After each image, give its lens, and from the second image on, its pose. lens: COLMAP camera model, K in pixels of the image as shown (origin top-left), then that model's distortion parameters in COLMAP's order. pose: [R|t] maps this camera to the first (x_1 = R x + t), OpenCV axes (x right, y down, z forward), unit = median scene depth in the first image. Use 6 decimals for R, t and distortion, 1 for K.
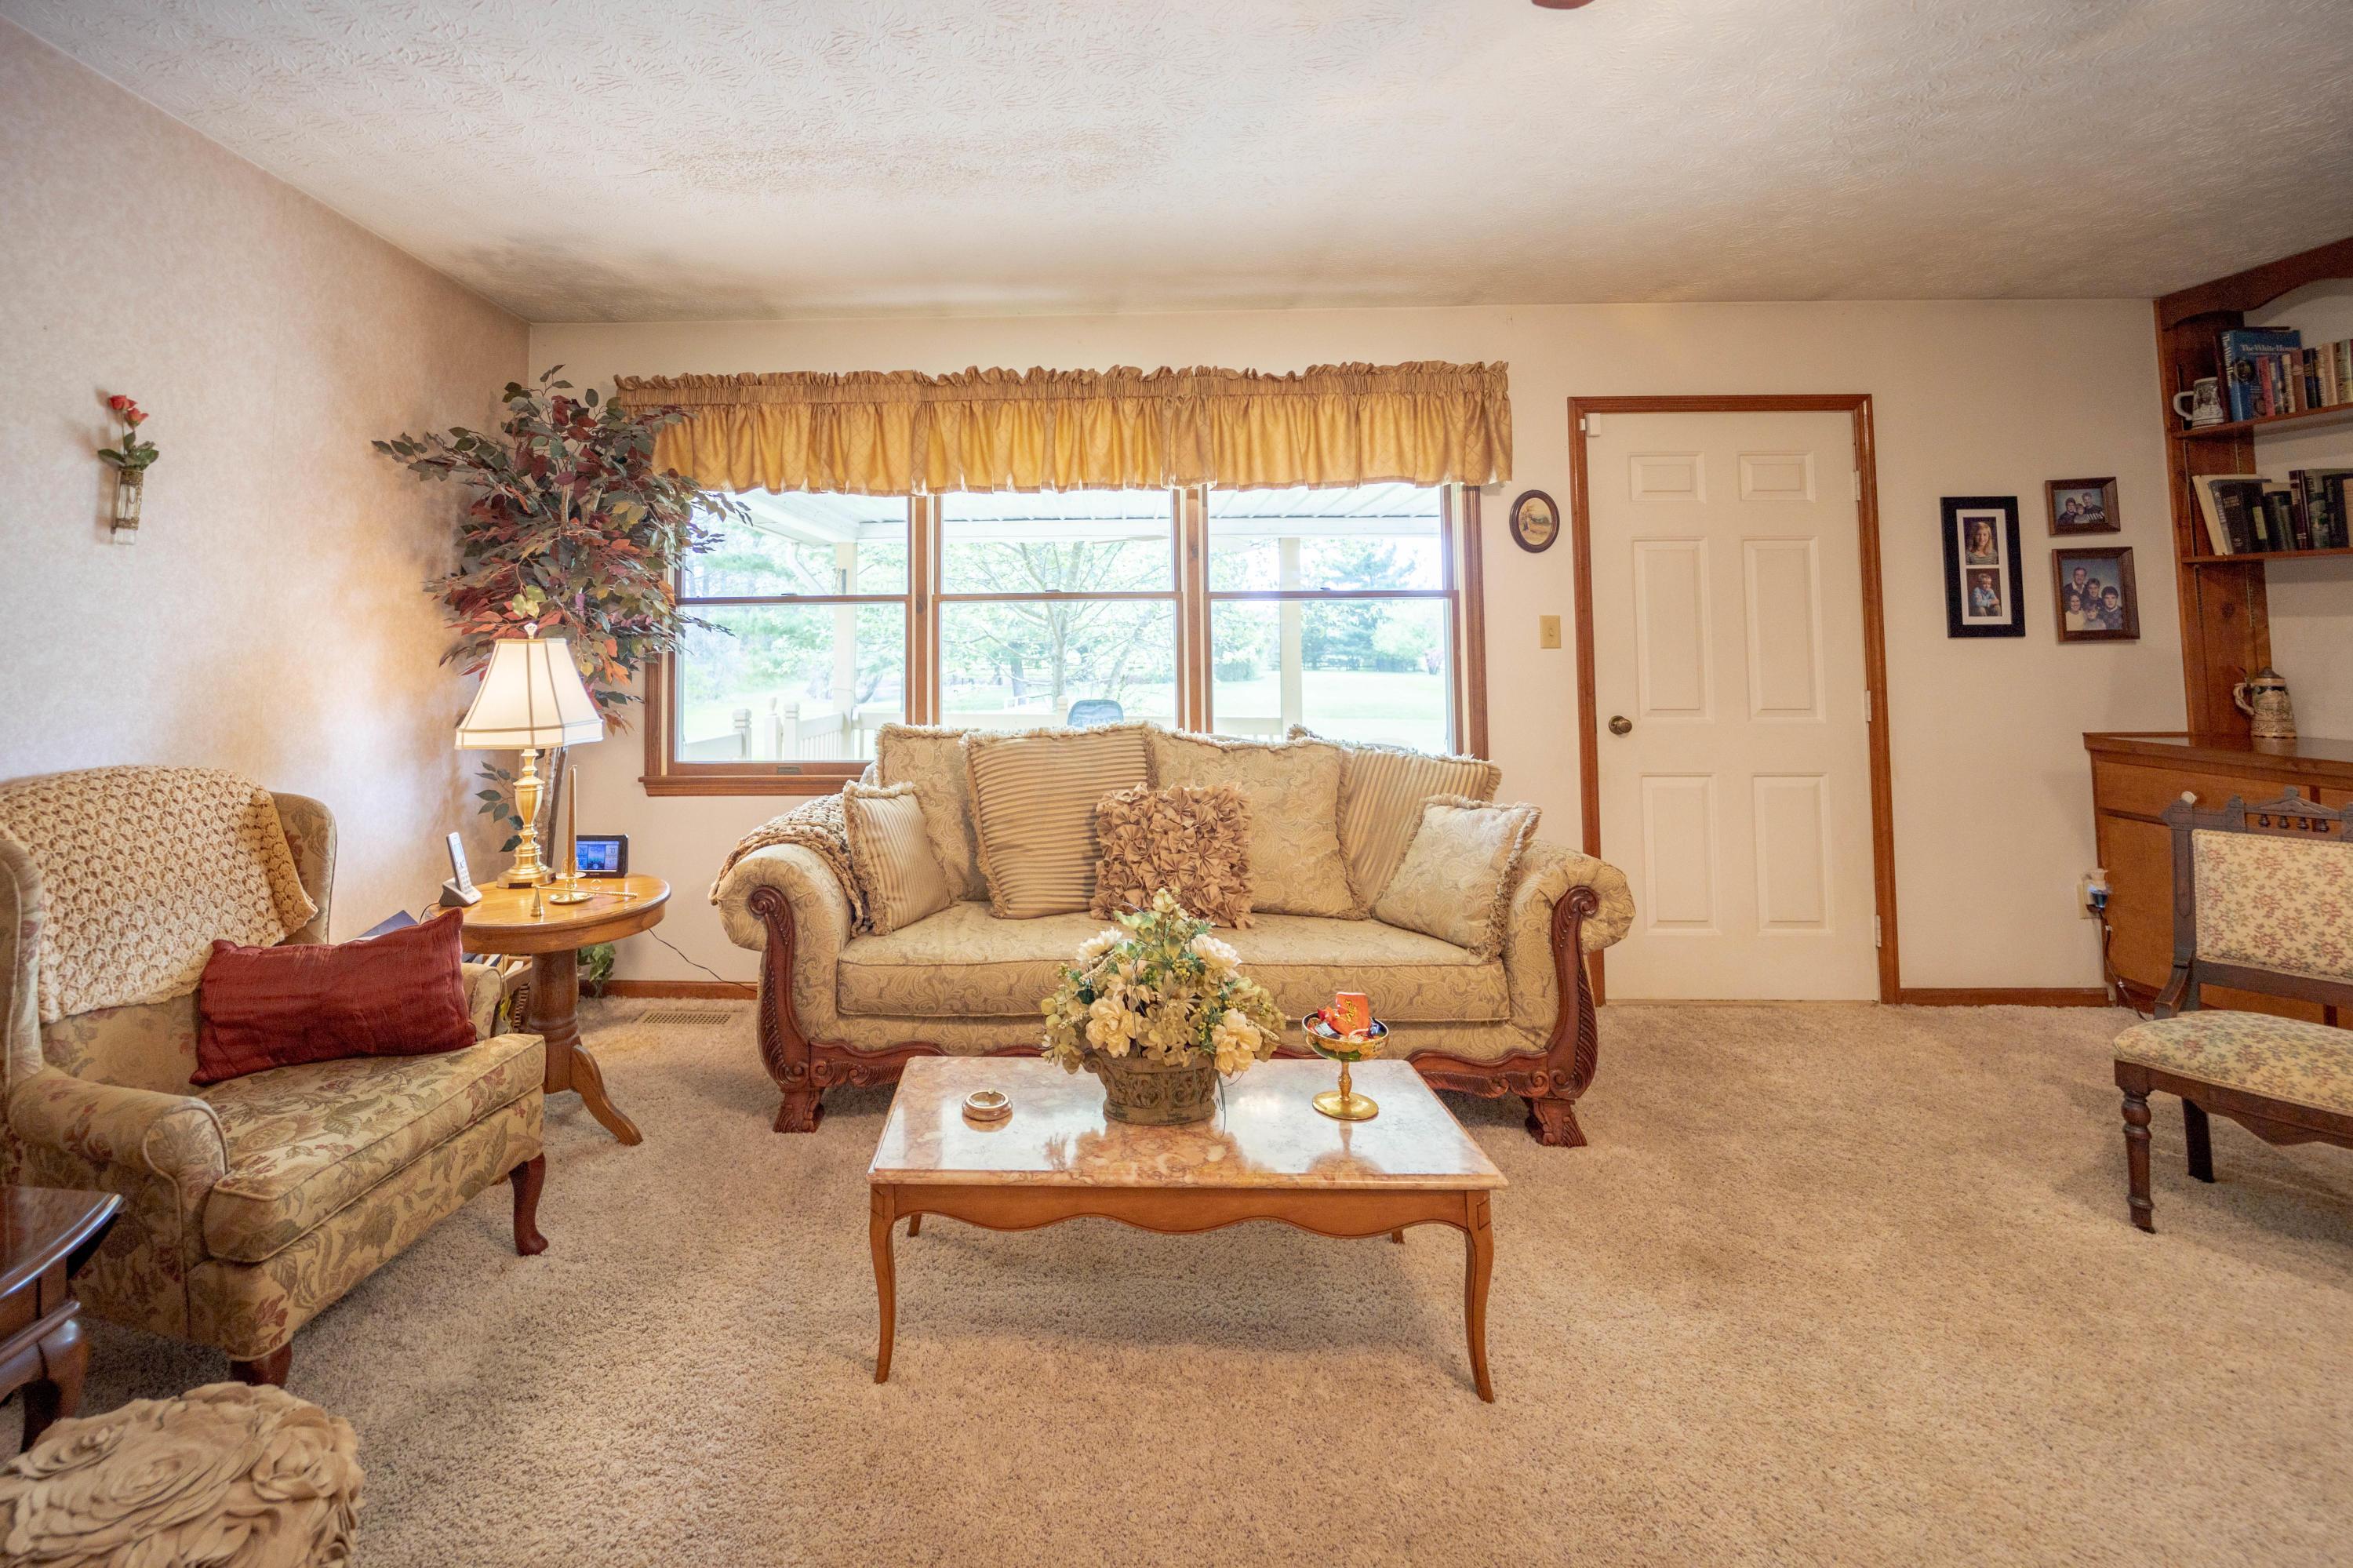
lens RADIAL K [[1031.7, 0, 1021.6], [0, 1031.7, 574.7], [0, 0, 1]] dist [-0.018162, 0.000479]
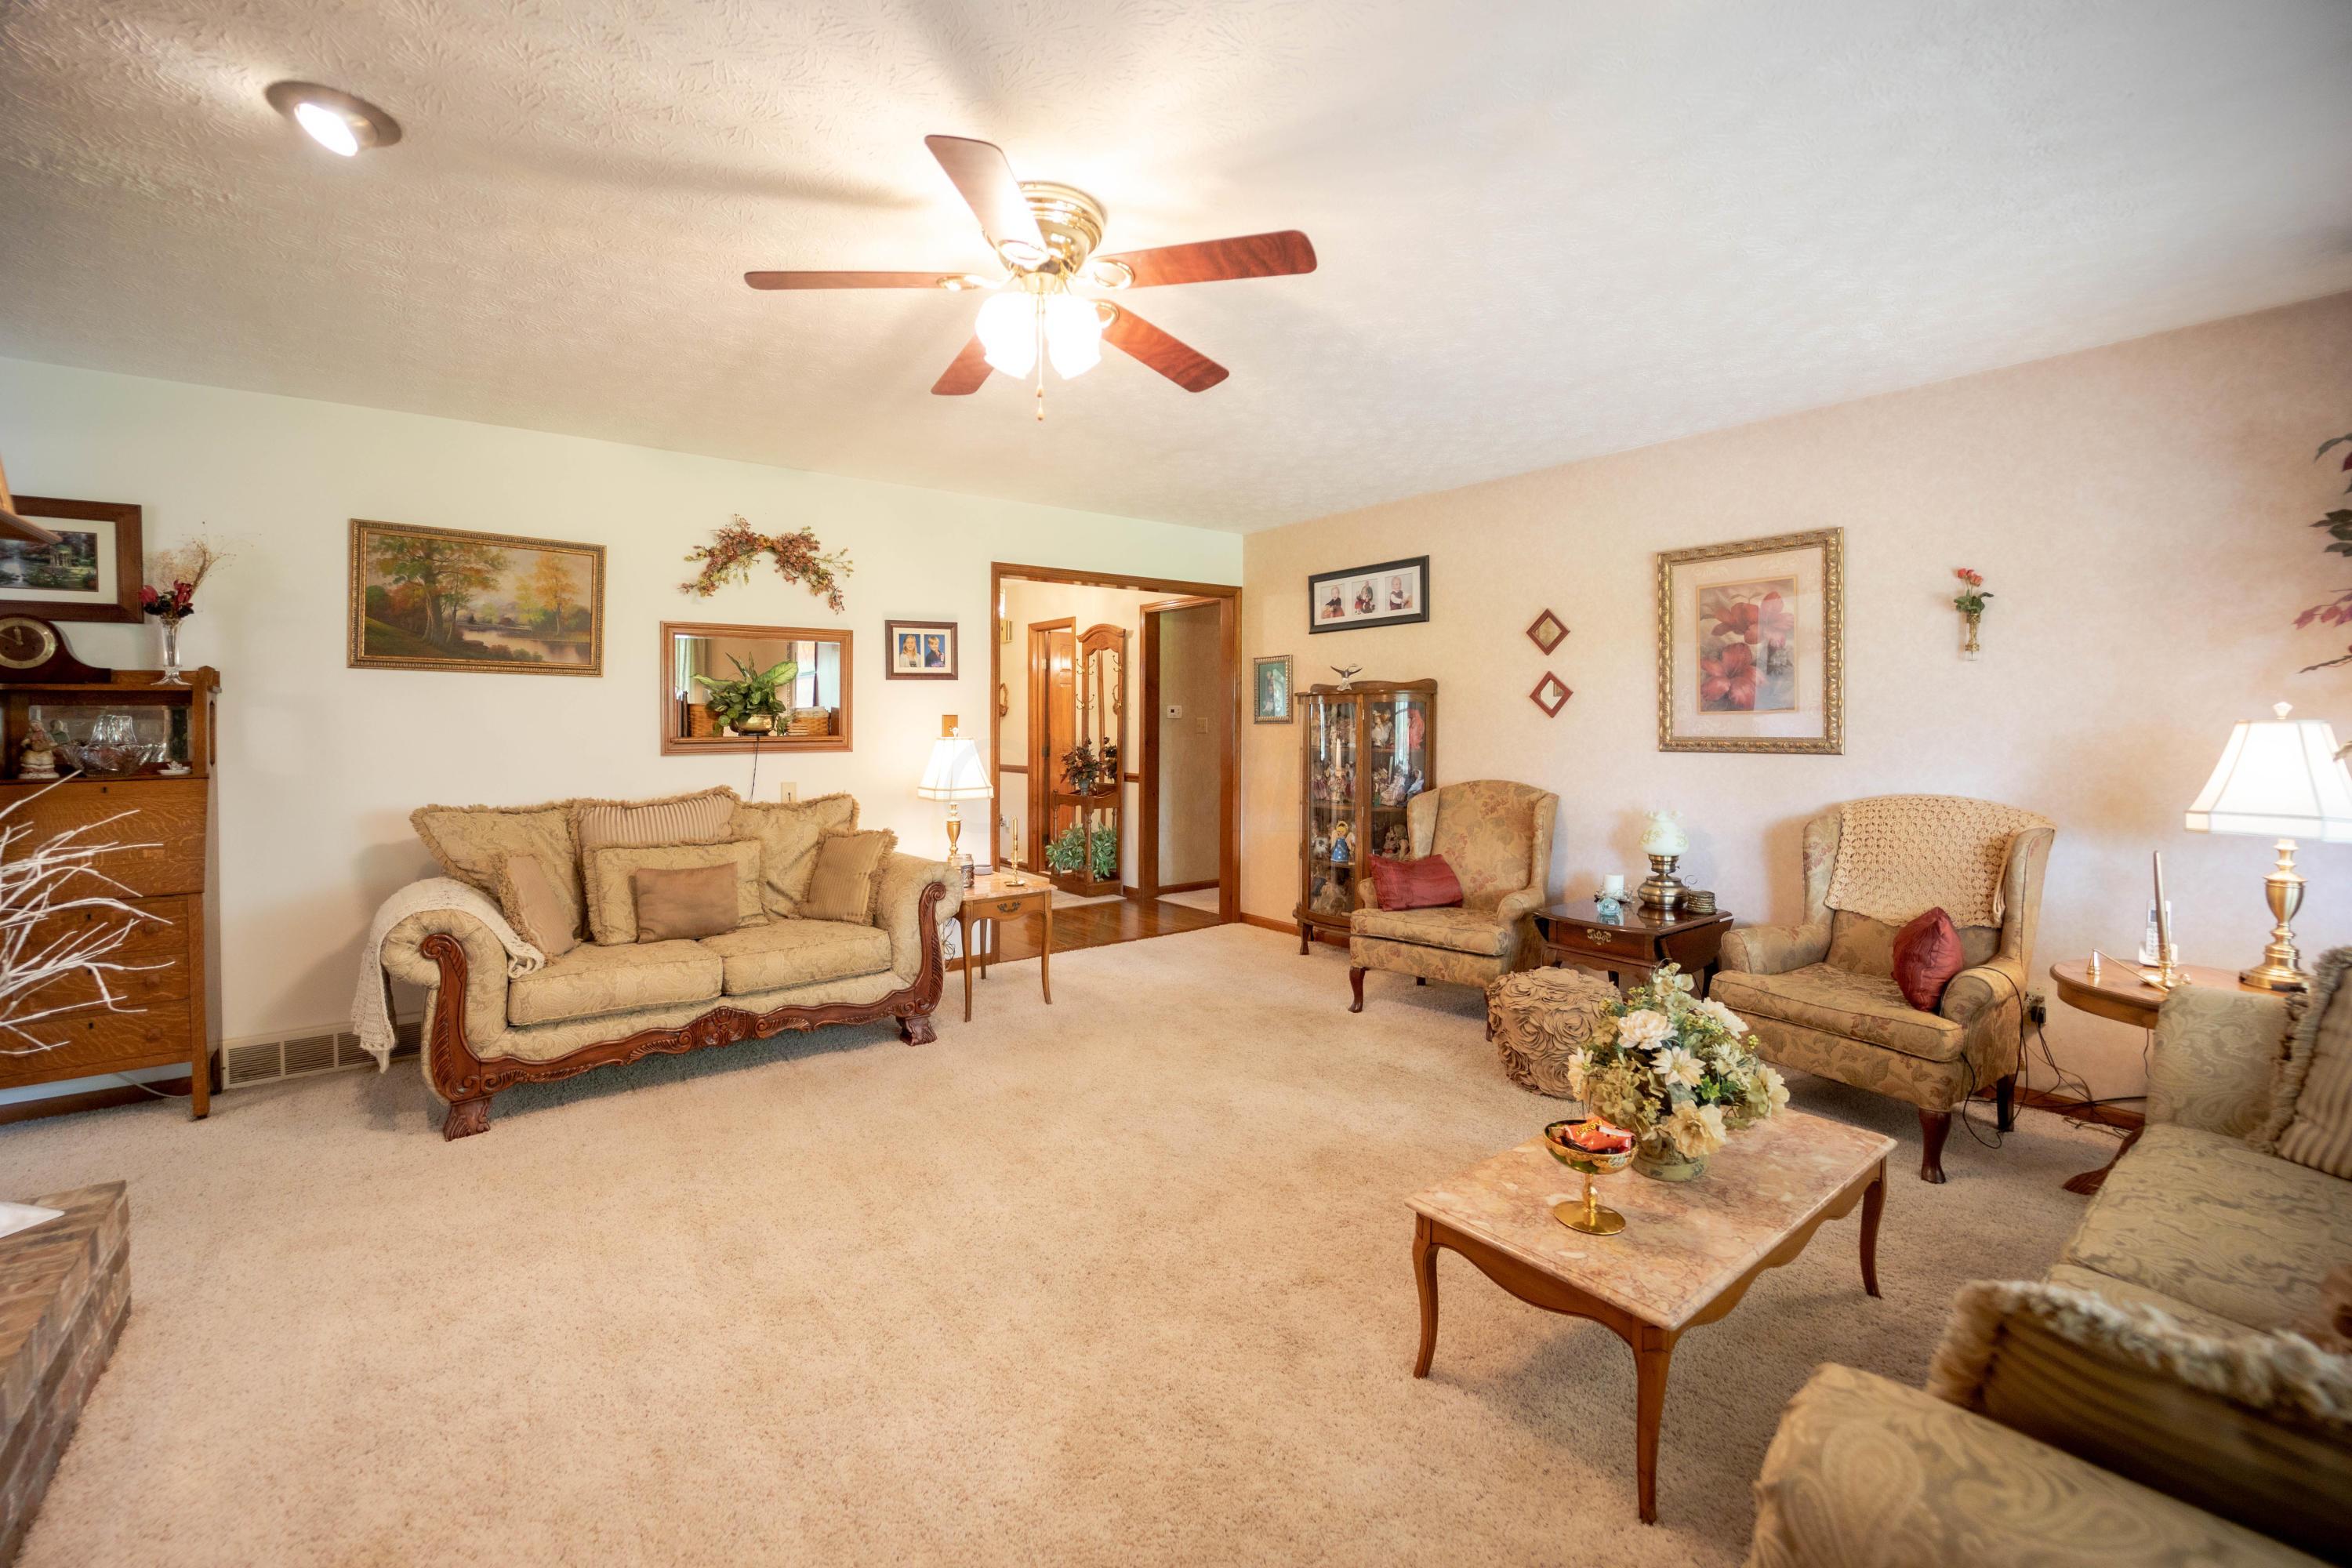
lens RADIAL K [[1046.3, 0, 1174.3], [0, 1046.3, 727.5], [0, 0, 1]] dist [-0.000936, -0.000149]
pose [[-0.777461, 0.006545, -0.628897, 0.698585], [0.039743, 0.998459, -0.038741, 0.055435], [0.627674, -0.055113, -0.776523, 0.918909]]
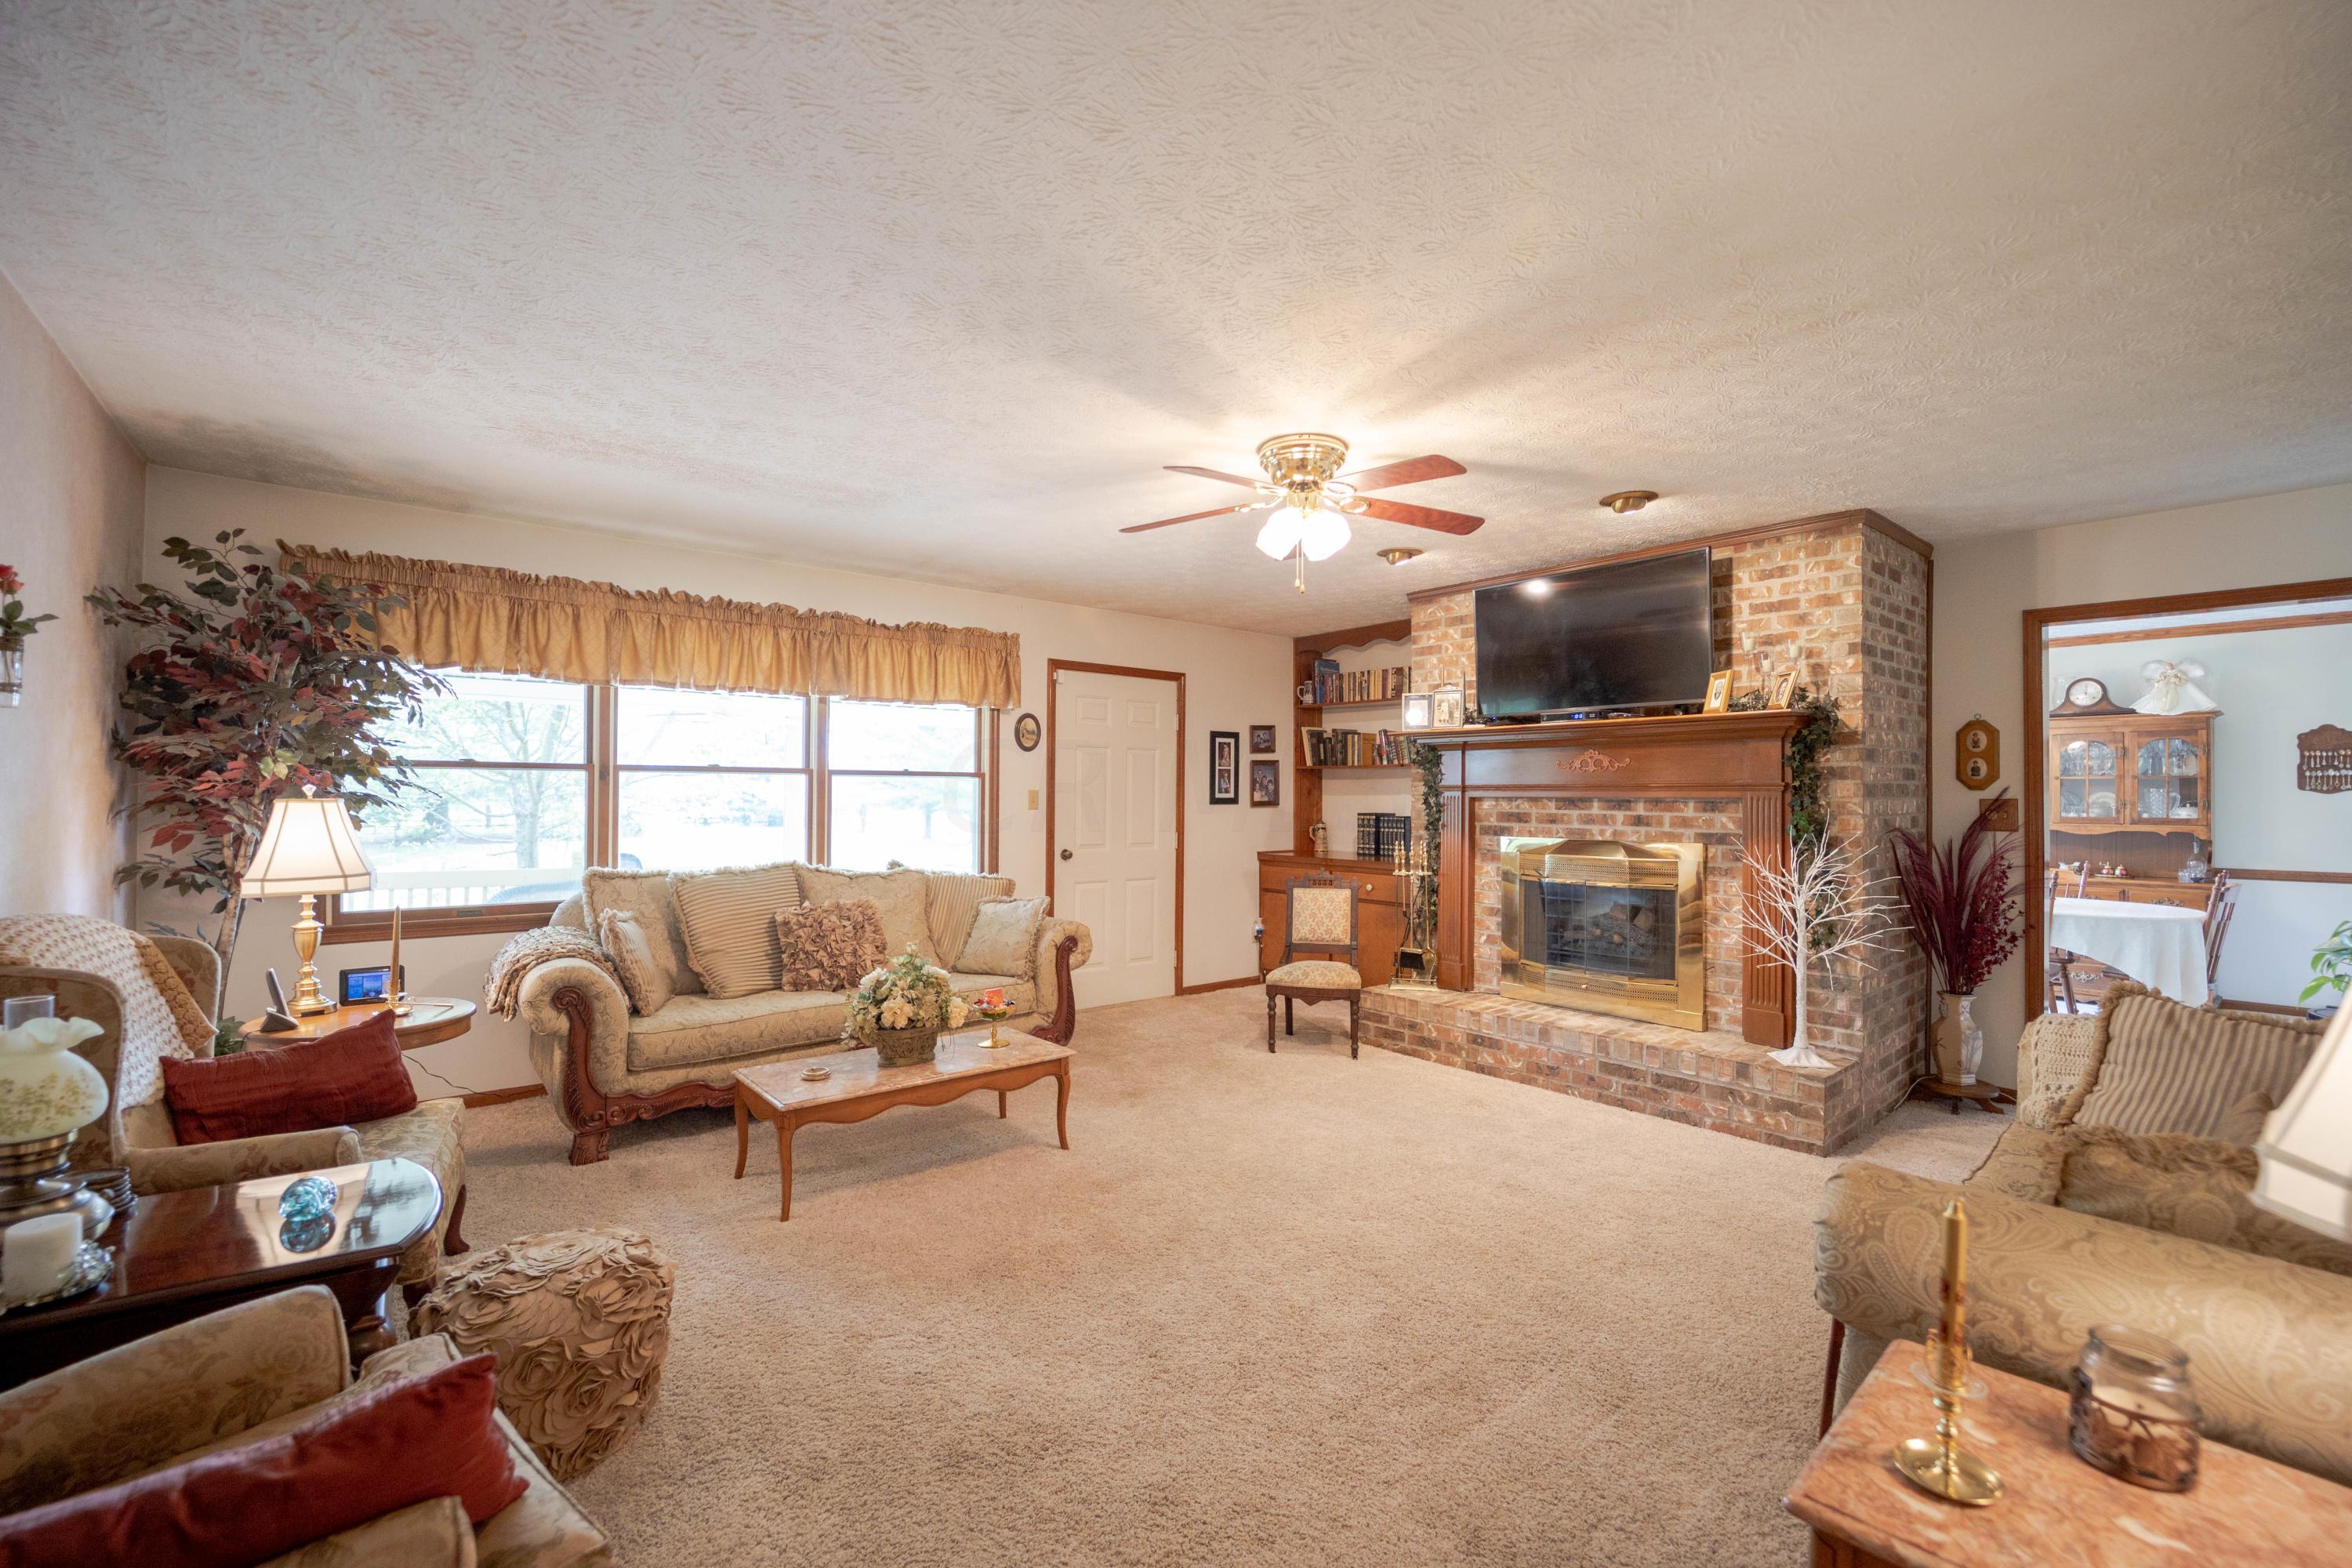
lens RADIAL K [[972.1, 0, 1147.8], [0, 972.1, 794.8], [0, 0, 1]] dist [-0.008353, -0.003108]
pose [[0.757905, 0.011251, 0.652268, -0.387789], [-0.048472, 0.998059, 0.039107, -0.023179], [-0.650562, -0.061256, 0.756979, -0.323979]]
